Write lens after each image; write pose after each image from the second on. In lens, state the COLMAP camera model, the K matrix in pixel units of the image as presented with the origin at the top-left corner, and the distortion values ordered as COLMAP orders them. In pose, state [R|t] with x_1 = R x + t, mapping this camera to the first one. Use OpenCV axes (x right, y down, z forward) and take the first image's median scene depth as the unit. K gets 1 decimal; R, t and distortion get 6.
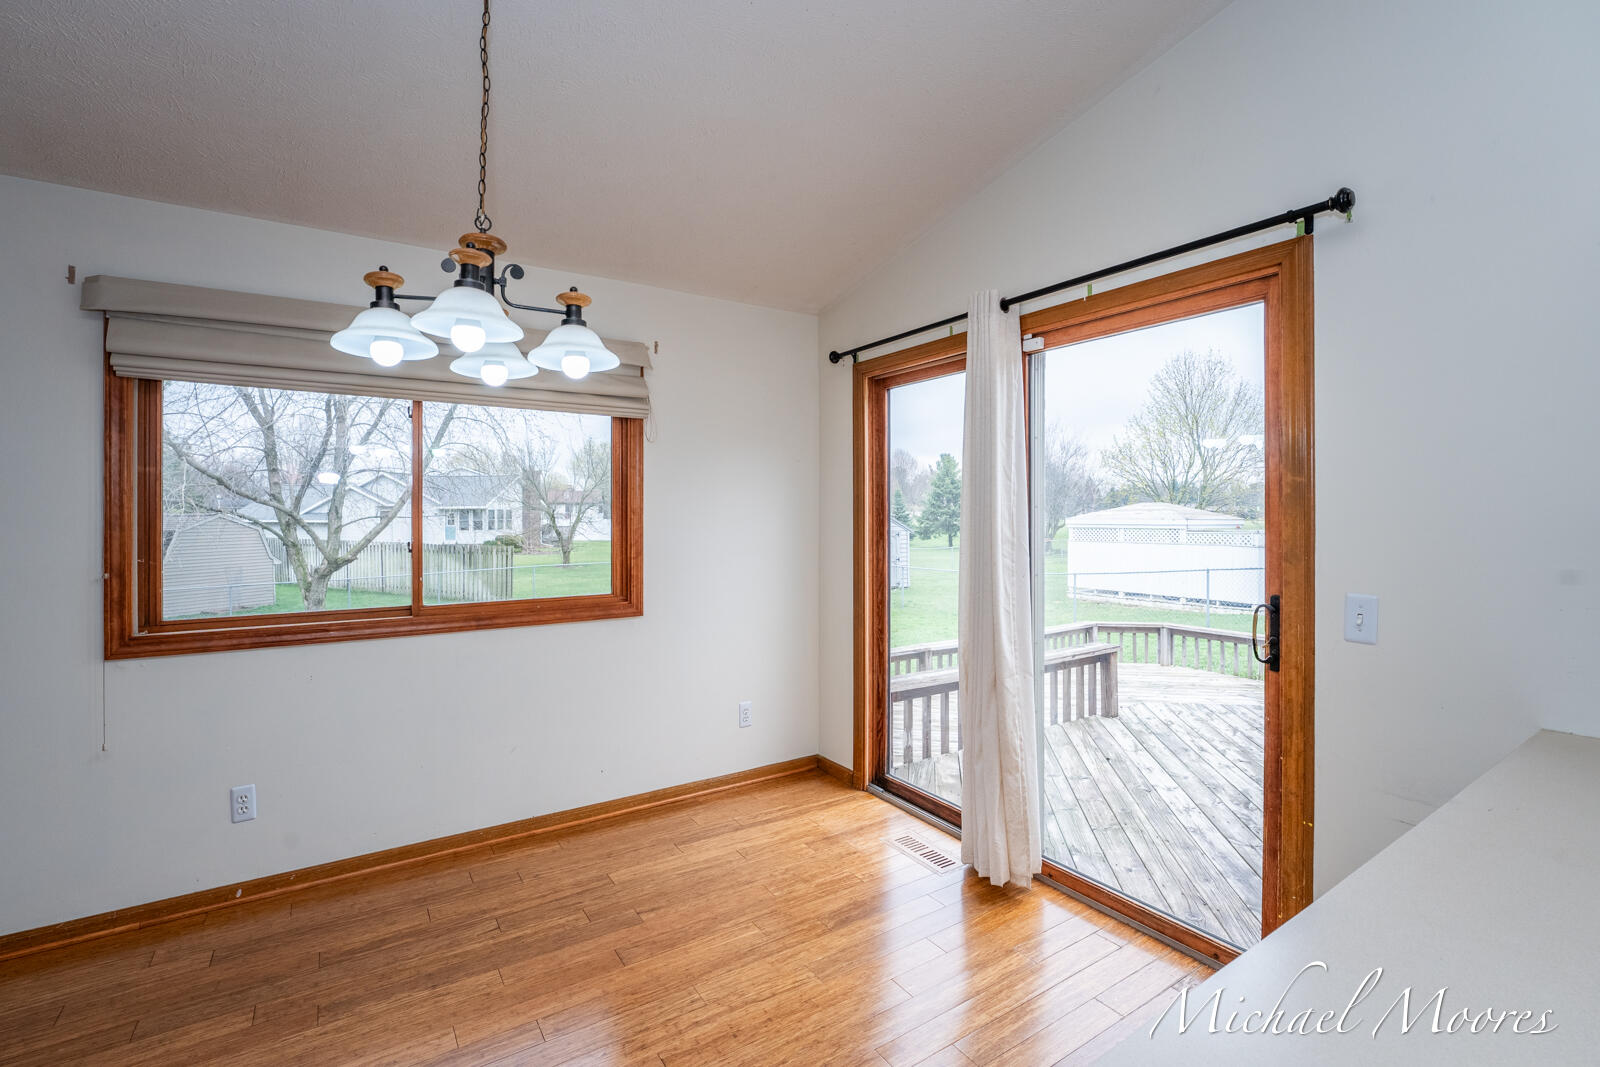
lens RADIAL K [[707.4, 0, 778.2], [0, 707.4, 518.5], [0, 0, 1]] dist [-0.018432, 0.000776]
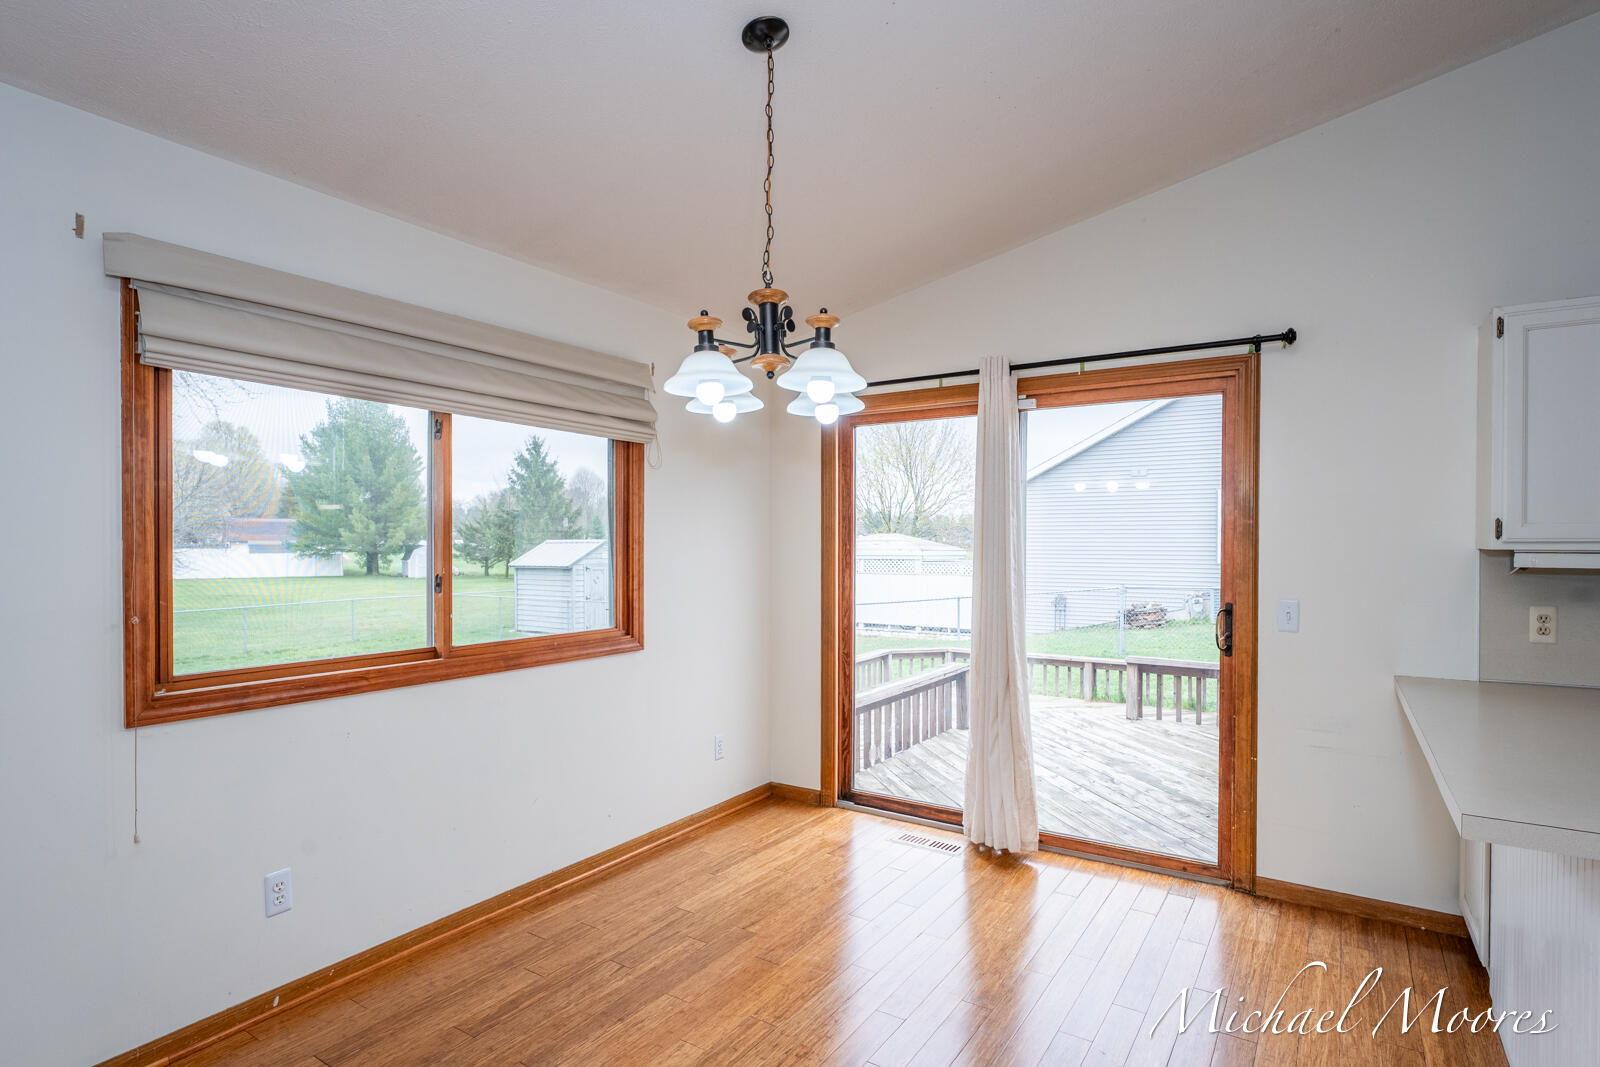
lens RADIAL K [[820.1, 0, 785.5], [0, 820.1, 558.6], [0, 0, 1]] dist [-0.003076, -0.003763]
pose [[0.916079, -0.003092, 0.400986, -0.606721], [-0.001449, 0.999938, 0.011021, 0.002143], [-0.400996, -0.010677, 0.916018, -0.123642]]
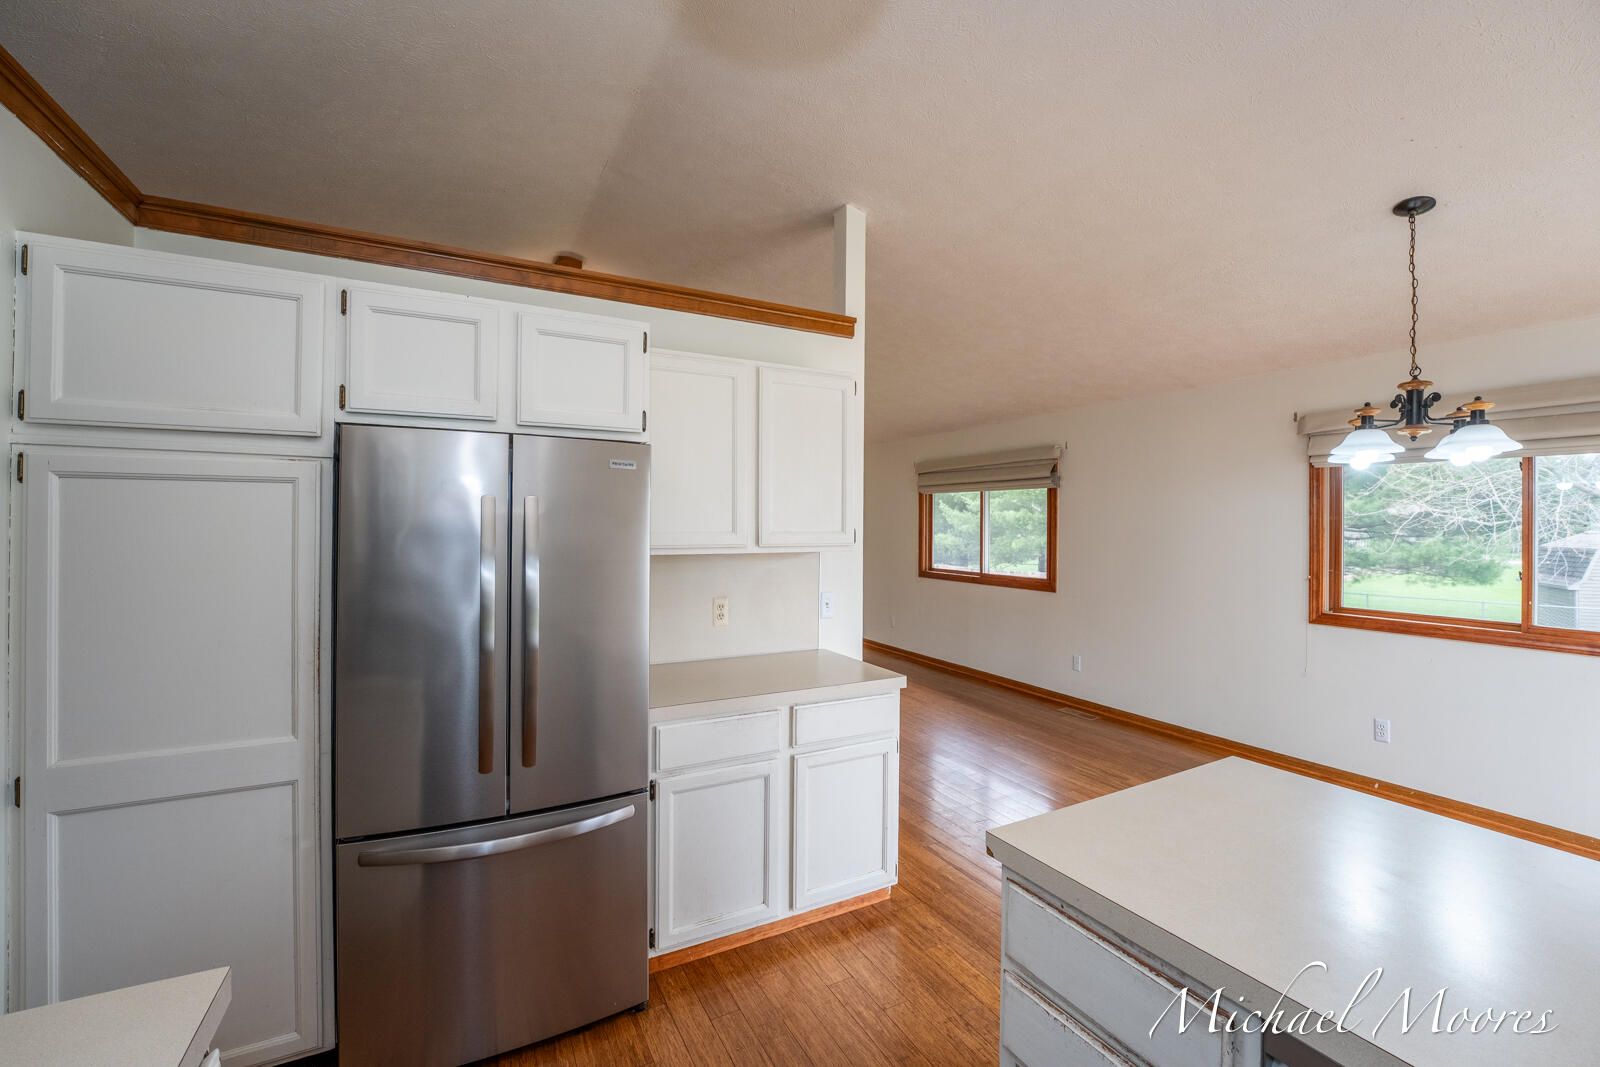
lens RADIAL K [[652.4, 0, 809.1], [0, 652.4, 520.7], [0, 0, 1]] dist [-0.027989, 0.001573]
pose [[-0.074628, -0.005194, -0.997198, 0.753087], [-0.008717, 0.999952, -0.004556, -0.044102], [0.997173, 0.008353, -0.074670, -0.175770]]
